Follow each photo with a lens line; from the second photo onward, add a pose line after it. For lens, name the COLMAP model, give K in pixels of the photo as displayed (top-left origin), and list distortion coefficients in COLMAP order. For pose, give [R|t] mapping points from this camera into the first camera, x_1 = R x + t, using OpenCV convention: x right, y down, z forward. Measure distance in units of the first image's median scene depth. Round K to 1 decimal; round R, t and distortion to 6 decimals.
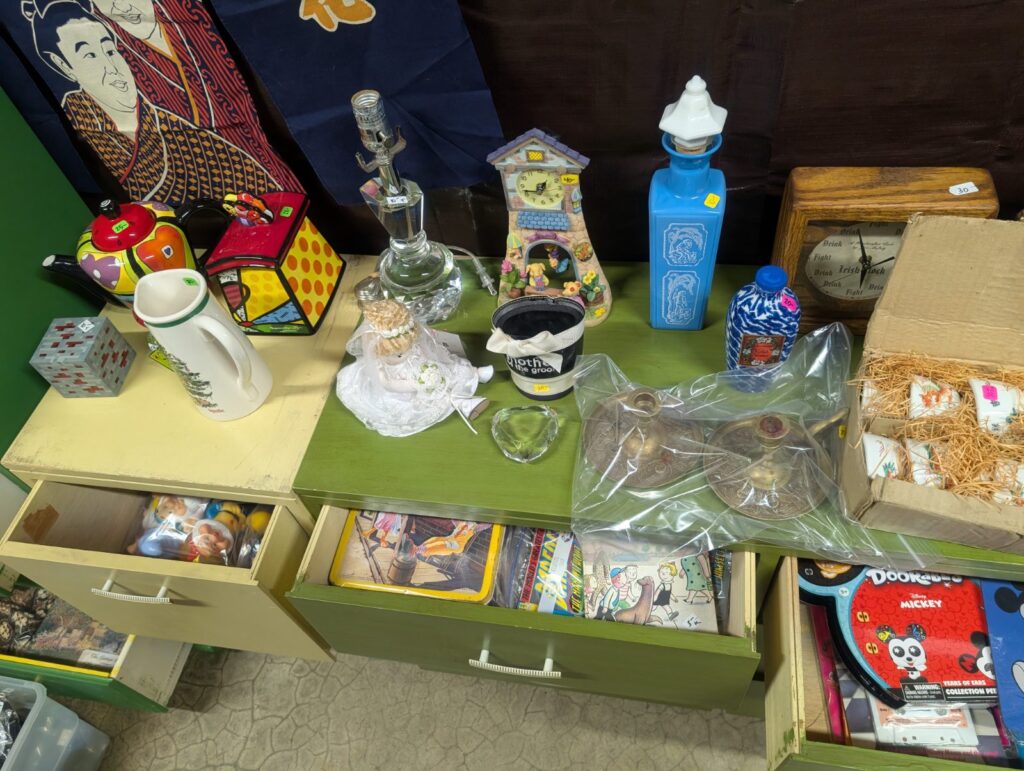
lens RADIAL K [[739.1, 0, 494.1], [0, 739.1, 400.6], [0, 0, 1]] dist [0.017477, -0.015451]
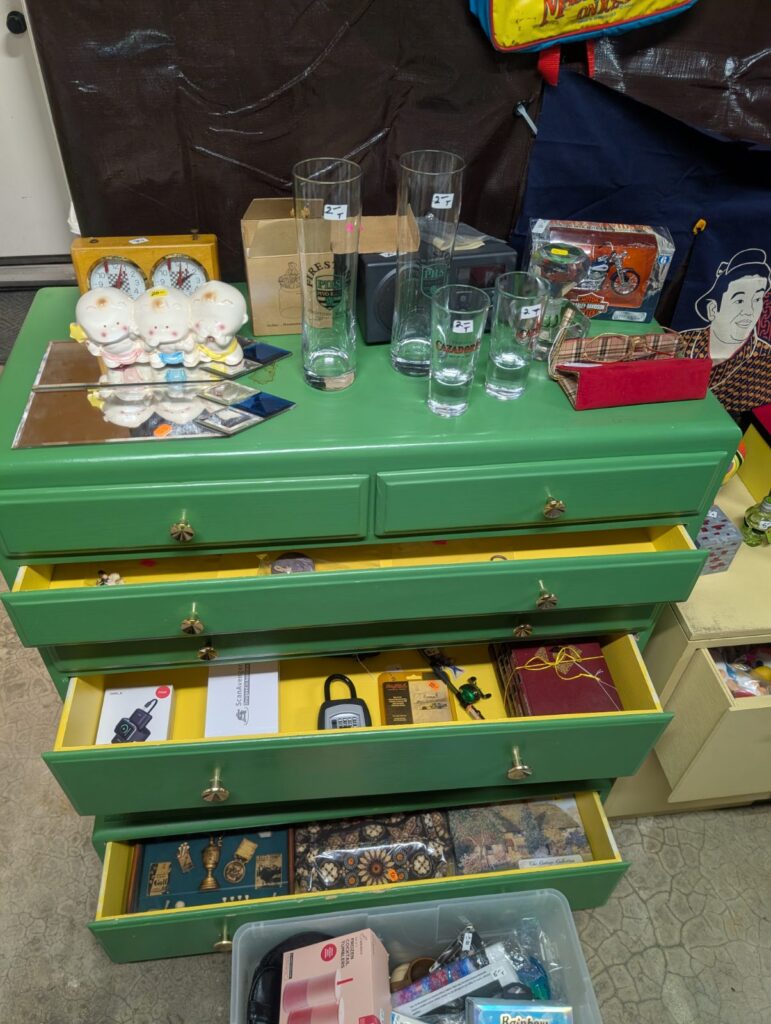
lens RADIAL K [[739.1, 0, 359.1], [0, 739.1, 516.0], [0, 0, 1]] dist [0.017477, -0.015451]
pose [[0.948578, -0.096055, 0.301616, -1.009780], [0.148584, 0.976466, -0.156321, 0.003802], [-0.279503, 0.193098, 0.940527, 0.022849]]
